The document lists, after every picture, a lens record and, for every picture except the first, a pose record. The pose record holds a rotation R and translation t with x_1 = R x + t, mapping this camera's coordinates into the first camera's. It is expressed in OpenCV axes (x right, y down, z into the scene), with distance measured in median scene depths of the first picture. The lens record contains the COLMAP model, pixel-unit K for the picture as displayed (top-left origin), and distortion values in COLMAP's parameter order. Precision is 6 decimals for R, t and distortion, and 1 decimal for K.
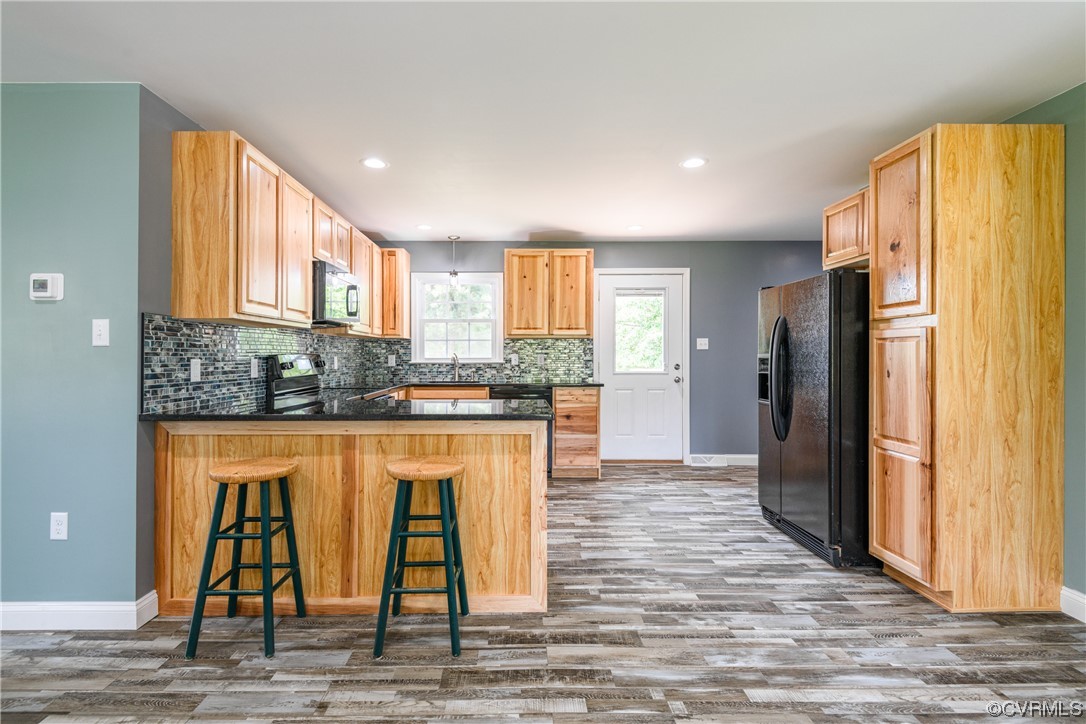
lens RADIAL K [[502.5, 0, 520.2], [0, 502.5, 355.1], [0, 0, 1]] dist [0.032322, -0.017681]
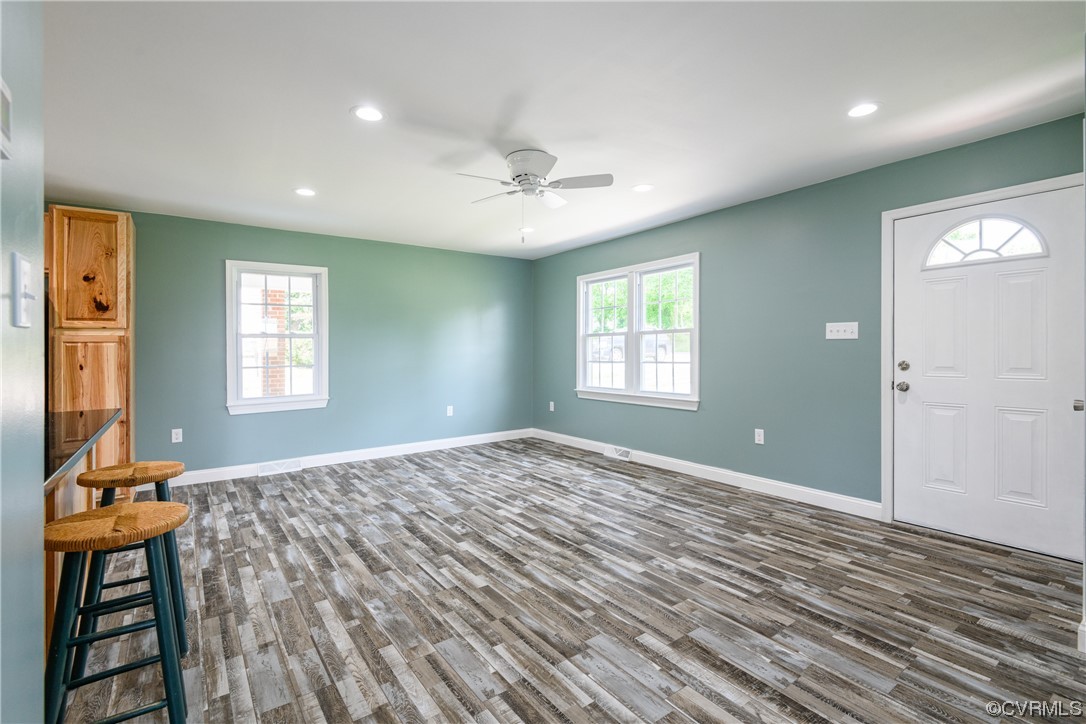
lens RADIAL K [[502.5, 0, 539.0], [0, 502.5, 339.6], [0, 0, 1]] dist [0.032322, -0.017681]
pose [[-0.576177, 0.021667, 0.817038, -1.059568], [0.010542, 0.999762, -0.019078, 0.001062], [-0.817257, -0.002379, -0.576268, 0.704558]]
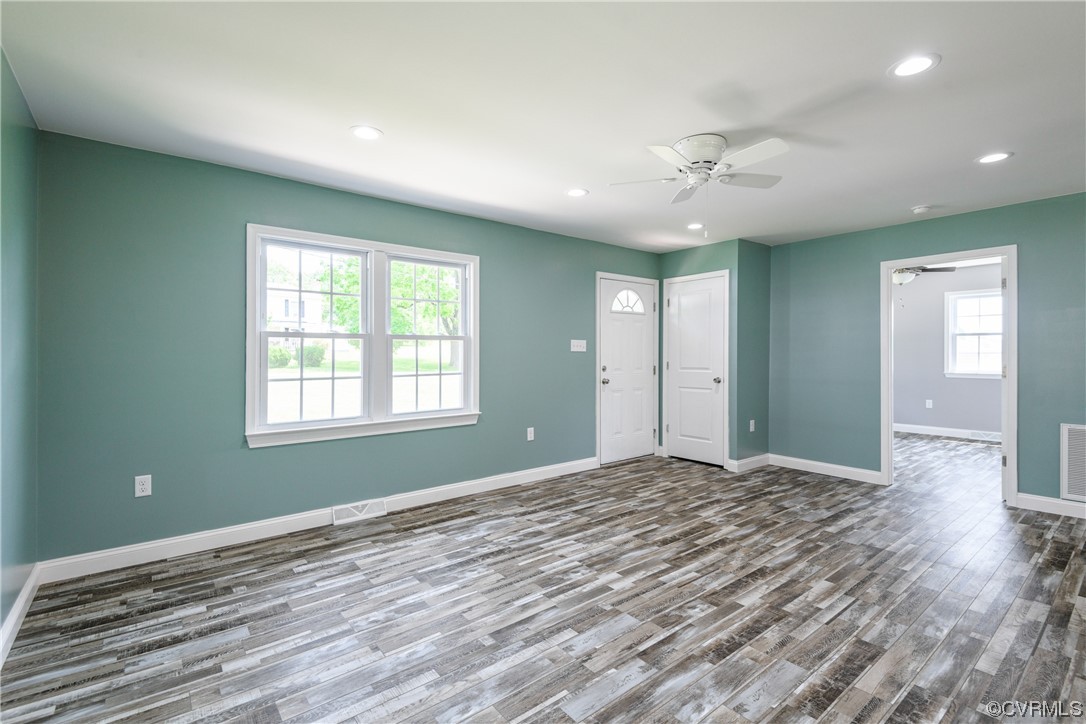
lens RADIAL K [[502.5, 0, 546.6], [0, 502.5, 349.1], [0, 0, 1]] dist [0.032322, -0.017681]
pose [[-0.774019, -0.004619, -0.633146, 0.731459], [0.001874, 0.999952, -0.009585, -0.006092], [0.633160, -0.008606, -0.773973, 0.671972]]
